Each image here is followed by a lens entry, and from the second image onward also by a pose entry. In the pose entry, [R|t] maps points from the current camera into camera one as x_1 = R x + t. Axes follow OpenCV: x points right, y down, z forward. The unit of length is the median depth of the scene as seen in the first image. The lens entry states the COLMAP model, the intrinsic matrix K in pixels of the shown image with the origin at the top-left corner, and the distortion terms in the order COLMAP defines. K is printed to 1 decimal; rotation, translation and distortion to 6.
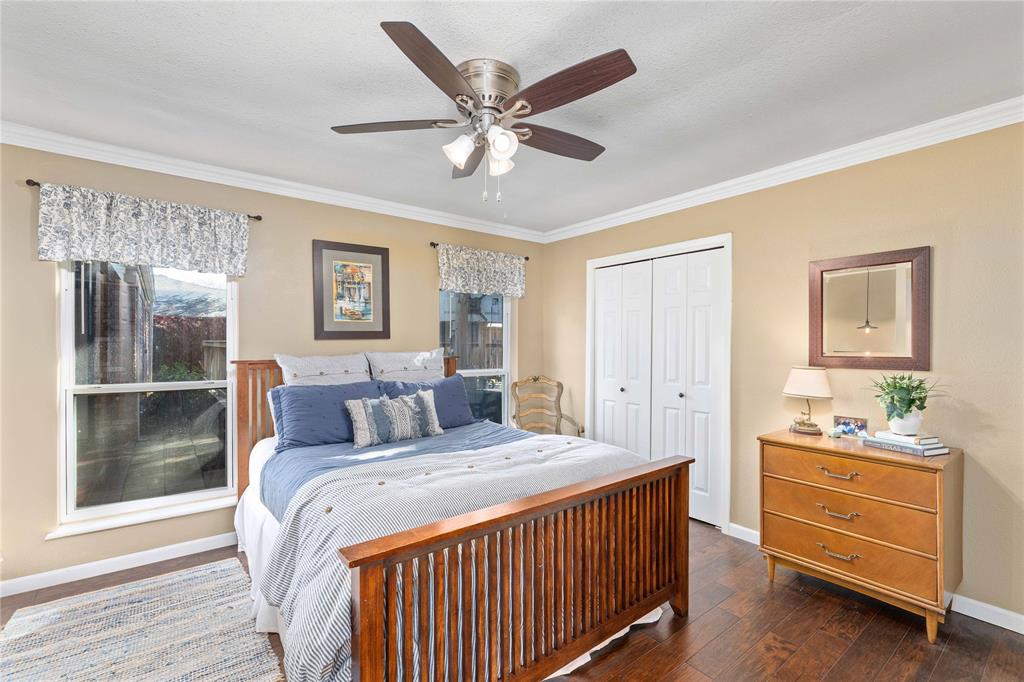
lens RADIAL K [[448.4, 0, 515.8], [0, 448.4, 343.7], [0, 0, 1]] dist [-0.004598, 0.002417]
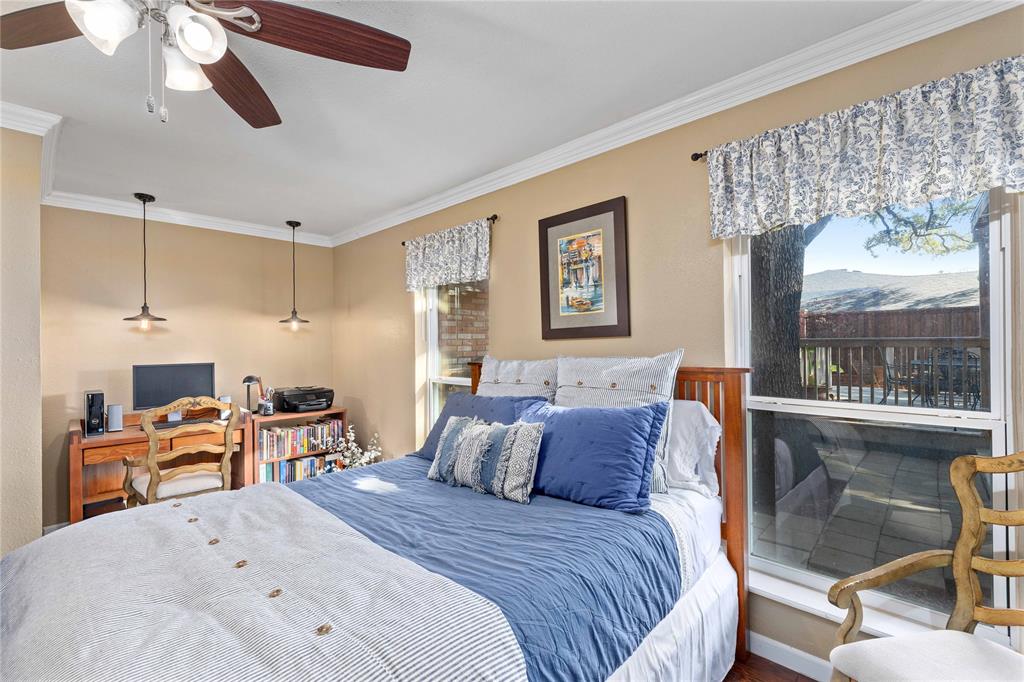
lens RADIAL K [[448.4, 0, 514.7], [0, 448.4, 341.4], [0, 0, 1]] dist [-0.004598, 0.002417]
pose [[0.133488, -0.011155, -0.990988, 0.351760], [0.010744, 0.999894, -0.009808, 0.001047], [0.990992, -0.009338, 0.133594, 0.800379]]
